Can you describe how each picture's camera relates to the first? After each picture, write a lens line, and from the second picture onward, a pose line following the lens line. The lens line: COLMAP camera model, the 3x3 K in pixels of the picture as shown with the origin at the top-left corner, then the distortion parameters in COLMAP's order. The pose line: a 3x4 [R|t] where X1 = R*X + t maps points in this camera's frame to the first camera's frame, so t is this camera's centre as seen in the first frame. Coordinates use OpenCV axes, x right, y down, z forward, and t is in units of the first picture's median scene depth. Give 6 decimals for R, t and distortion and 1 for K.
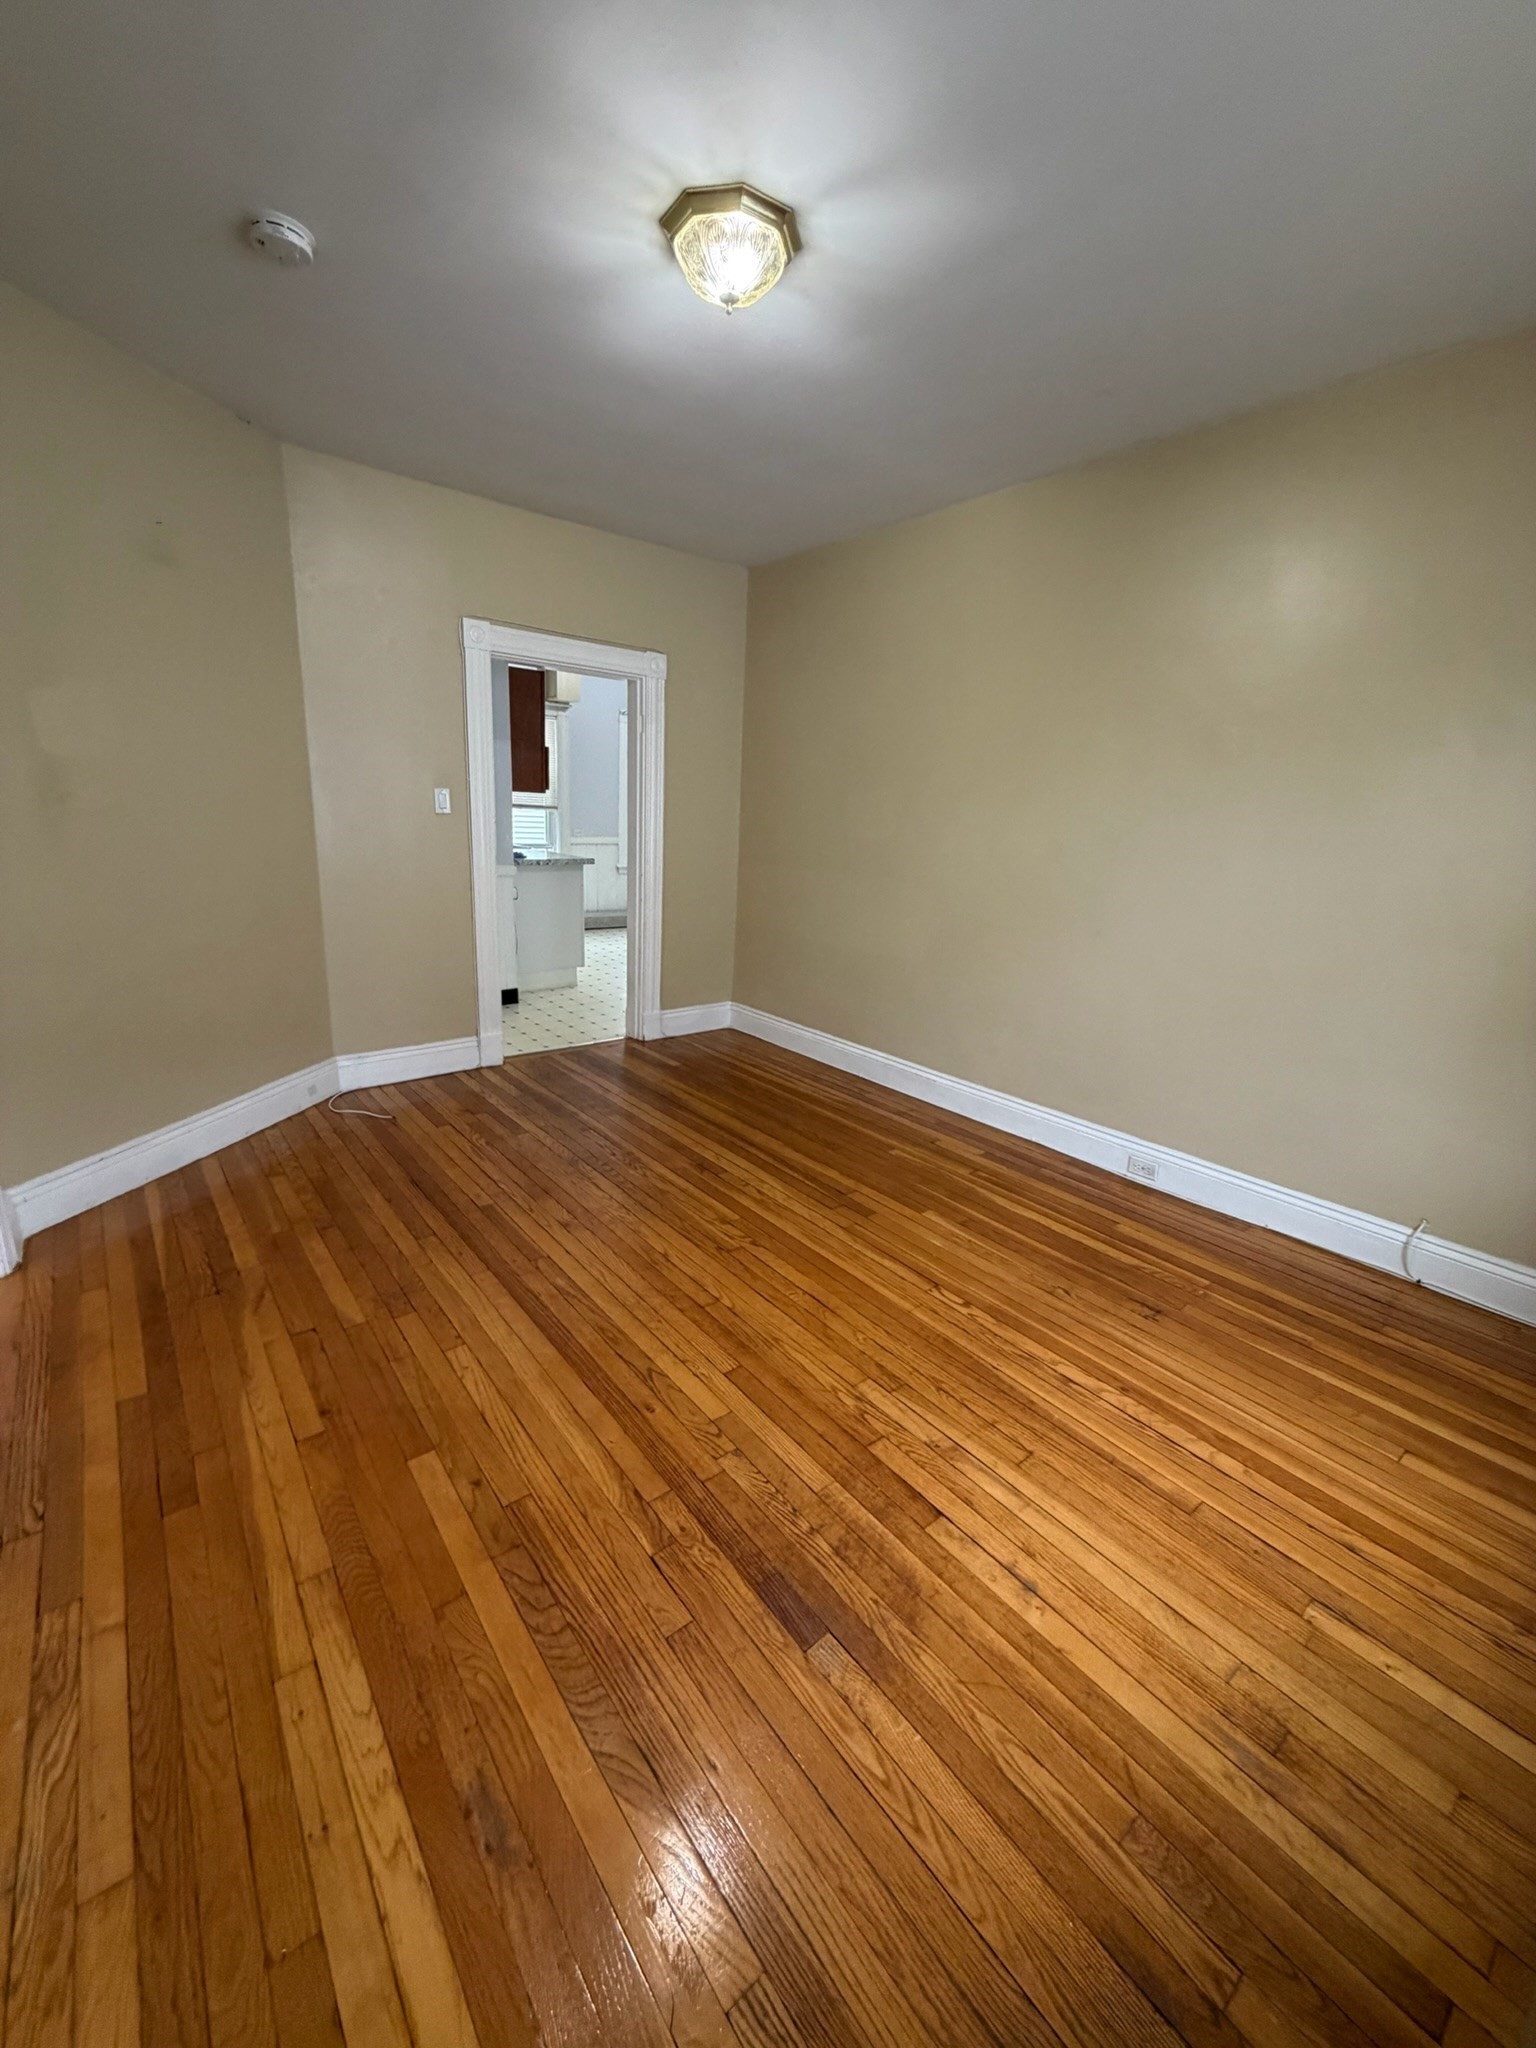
lens RADIAL K [[816.7, 0, 771.3], [0, 816.7, 1016.5], [0, 0, 1]] dist [0.000403, -0.000204]
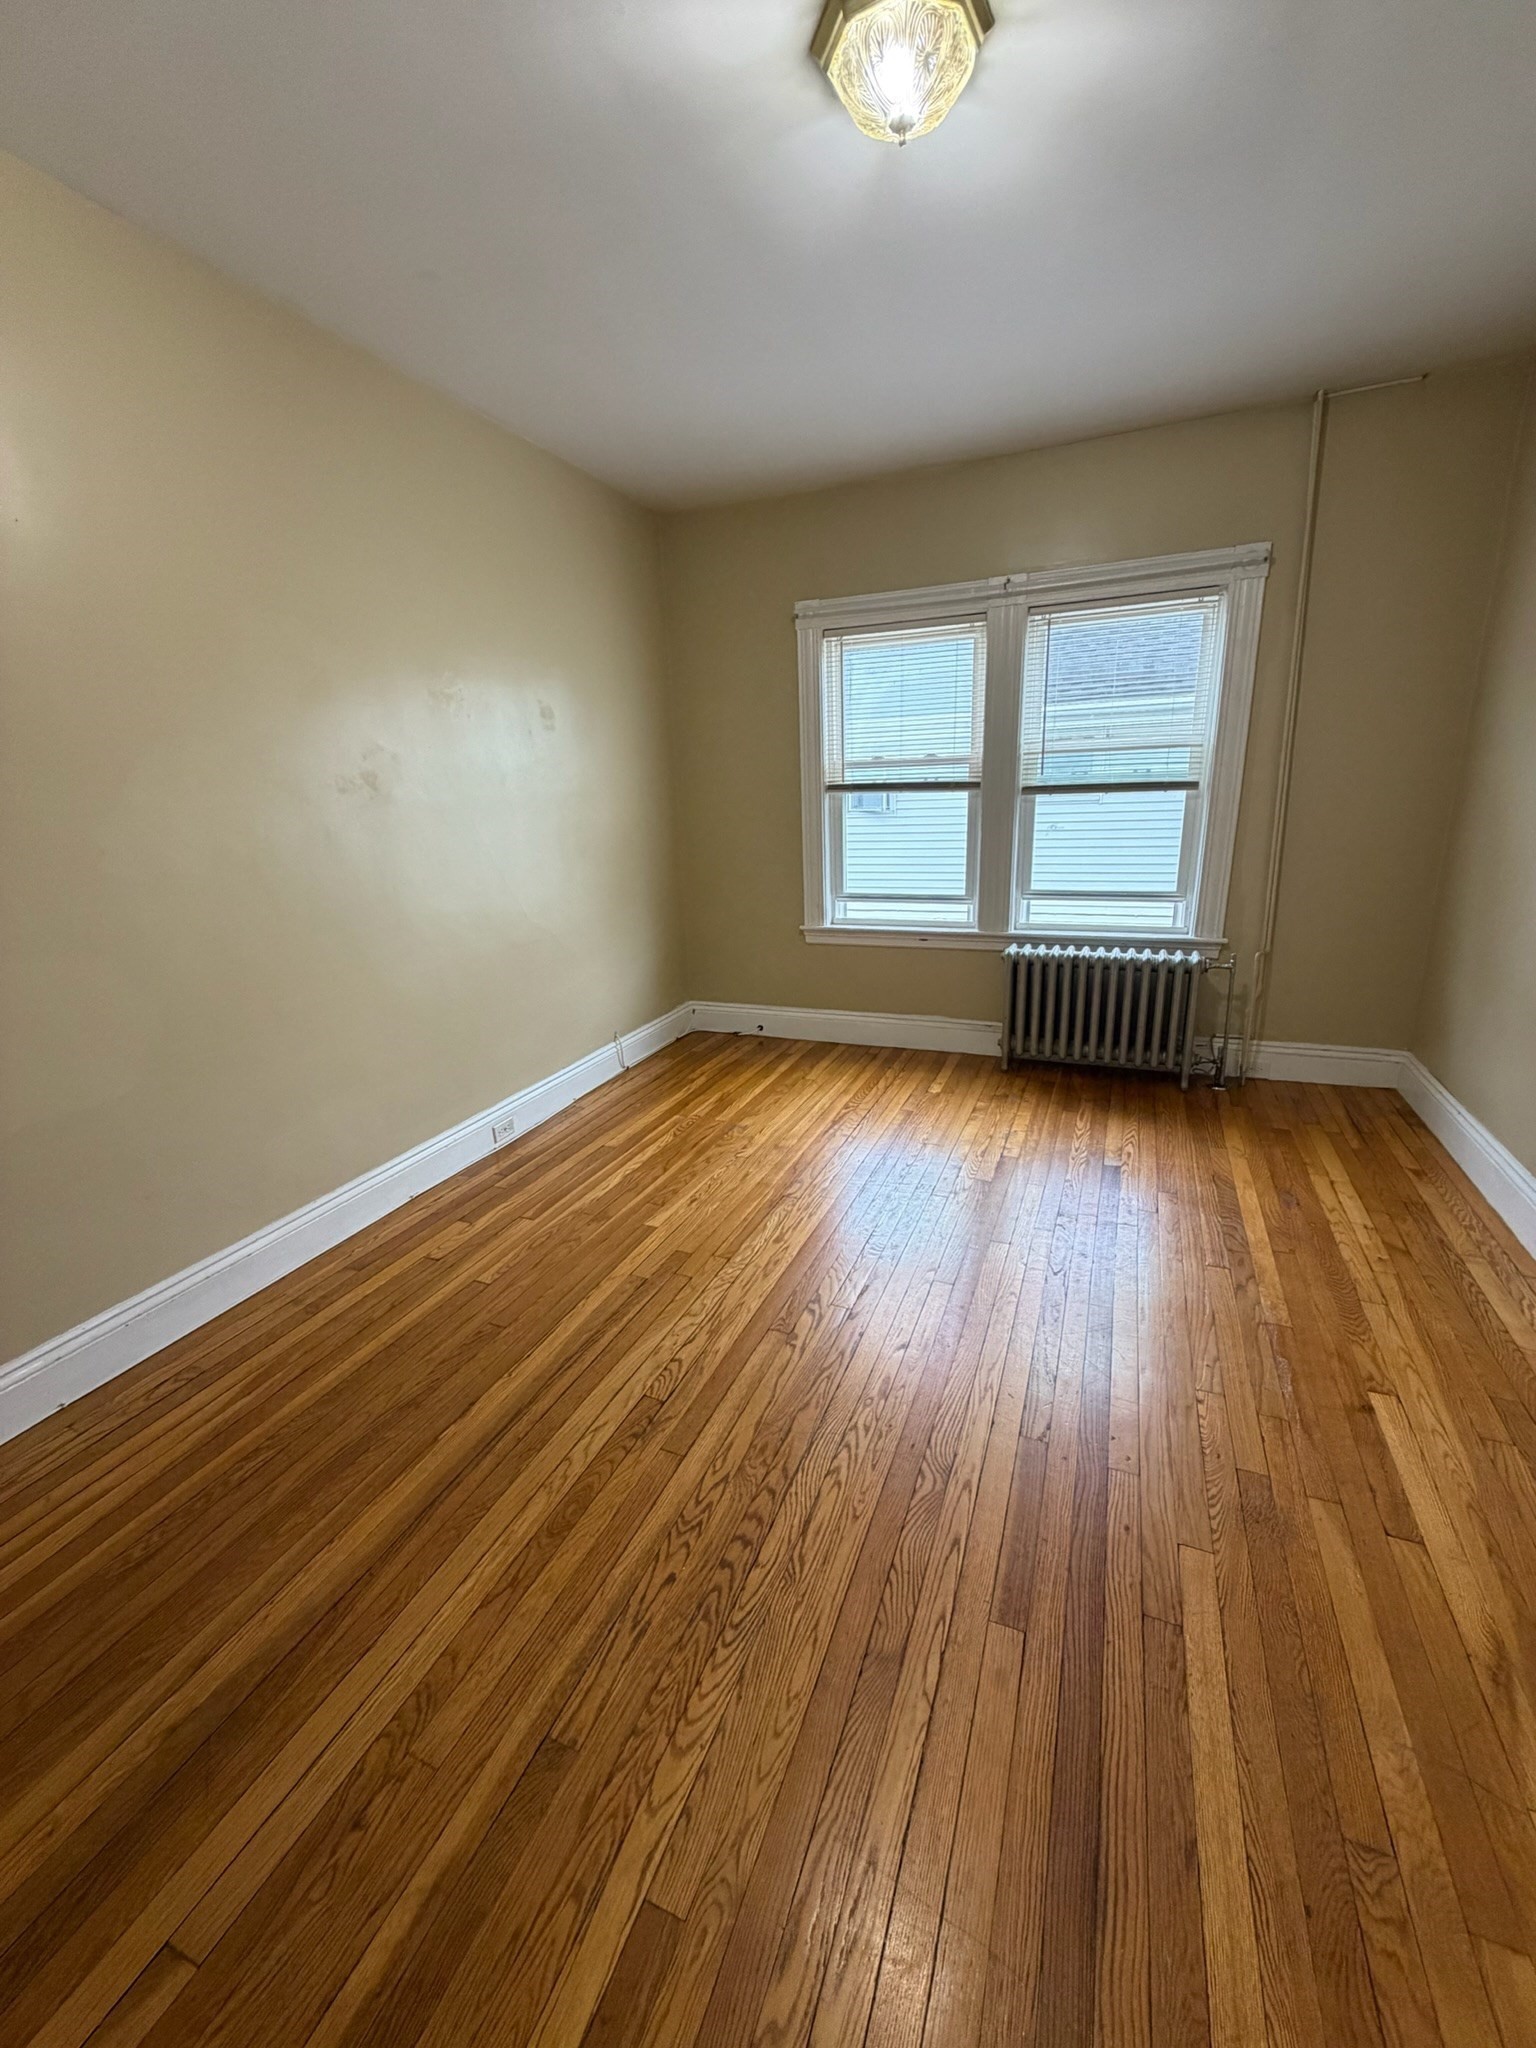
lens RADIAL K [[748.6, 0, 847.2], [0, 748.6, 989.9], [0, 0, 1]] dist [-0.000319, 0.000131]
pose [[-0.484736, -0.256841, 0.836100, -0.580940], [0.231836, 0.883995, 0.405962, -0.294951], [-0.843376, 0.390623, -0.368959, 1.113349]]
